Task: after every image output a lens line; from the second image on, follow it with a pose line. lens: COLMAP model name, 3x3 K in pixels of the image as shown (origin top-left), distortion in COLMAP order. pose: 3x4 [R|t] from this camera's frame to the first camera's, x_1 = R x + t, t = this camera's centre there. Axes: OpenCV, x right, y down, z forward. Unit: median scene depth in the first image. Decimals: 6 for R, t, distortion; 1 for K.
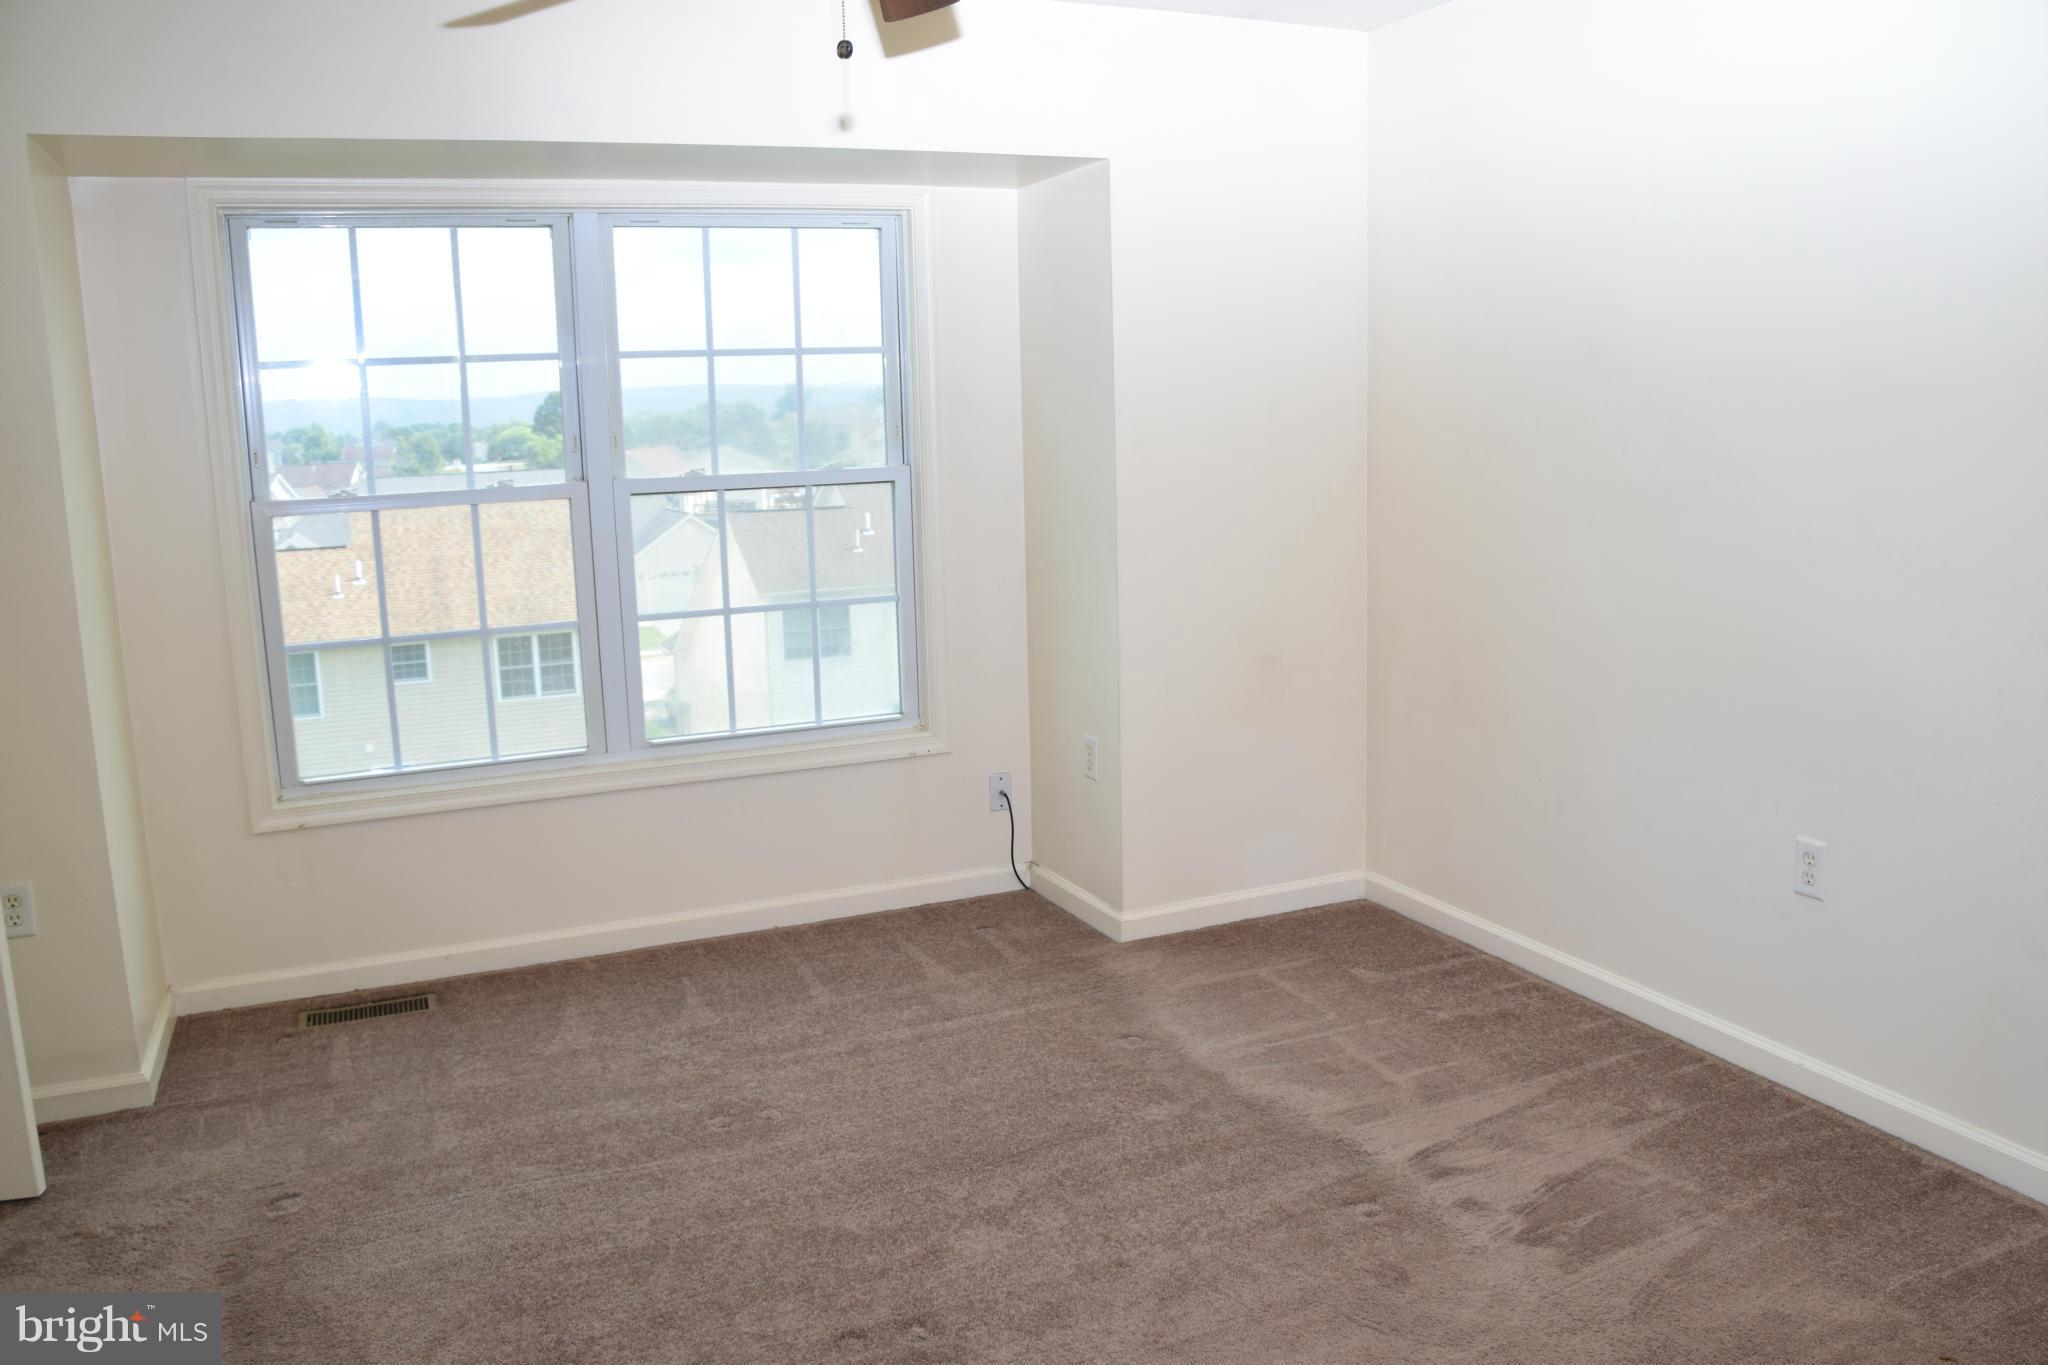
lens RADIAL K [[1575.0, 0, 1024.0], [0, 1575.0, 682.5], [0, 0, 1]] dist [-0.156581, 0.092765]
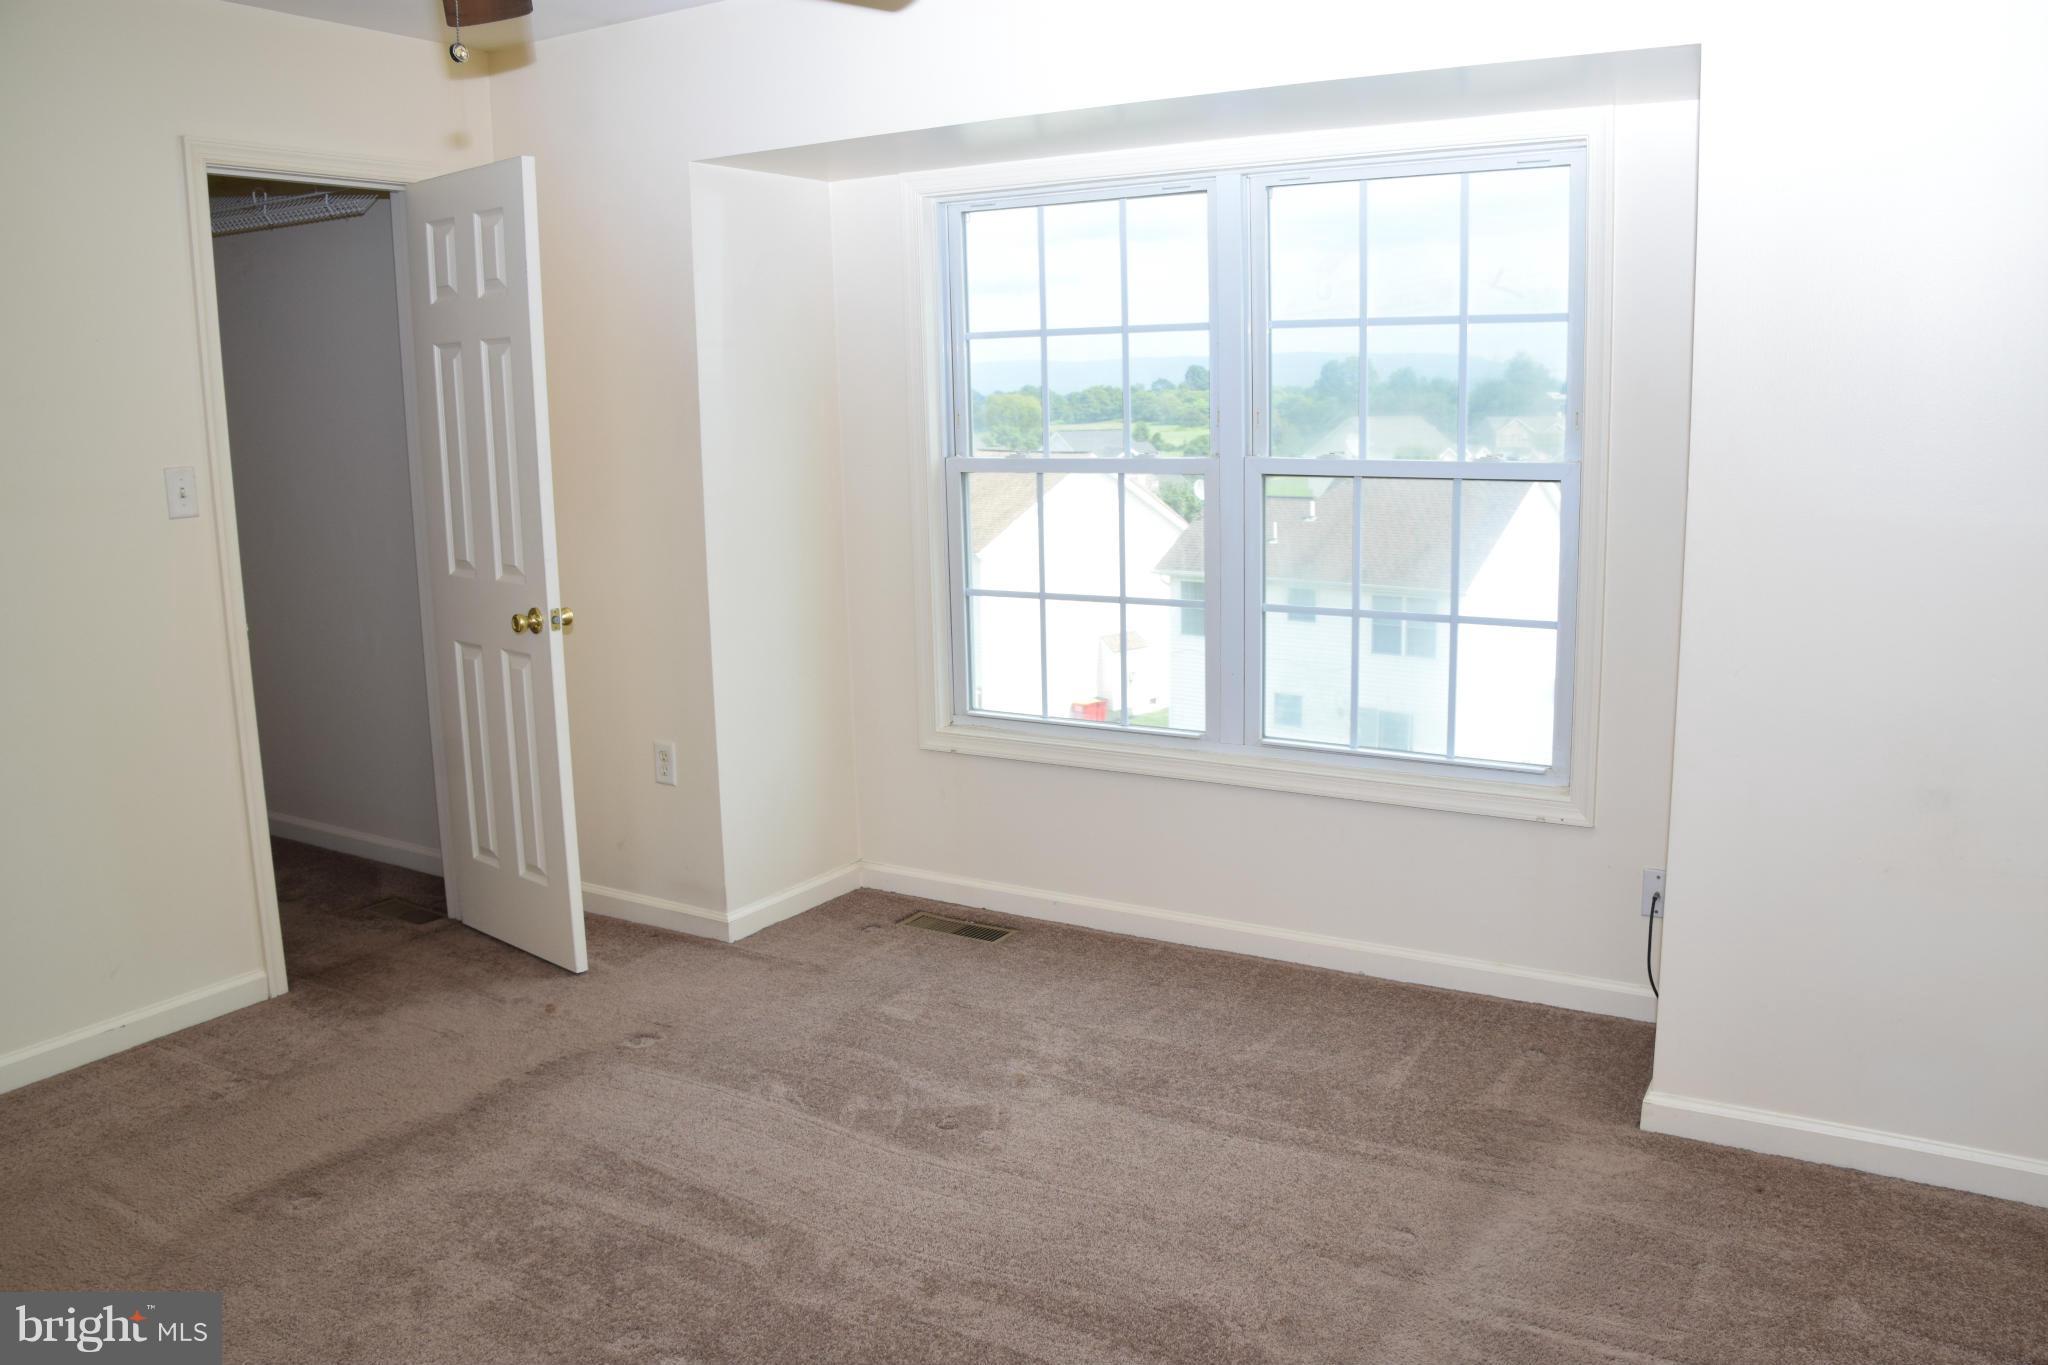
lens RADIAL K [[1575.0, 0, 1024.0], [0, 1575.0, 682.5], [0, 0, 1]] dist [-0.156581, 0.092765]
pose [[0.572354, 0.163064, -0.803630, 0.468817], [-0.136818, 0.985281, 0.102479, -0.079536], [0.808512, 0.051297, 0.586239, 0.362121]]
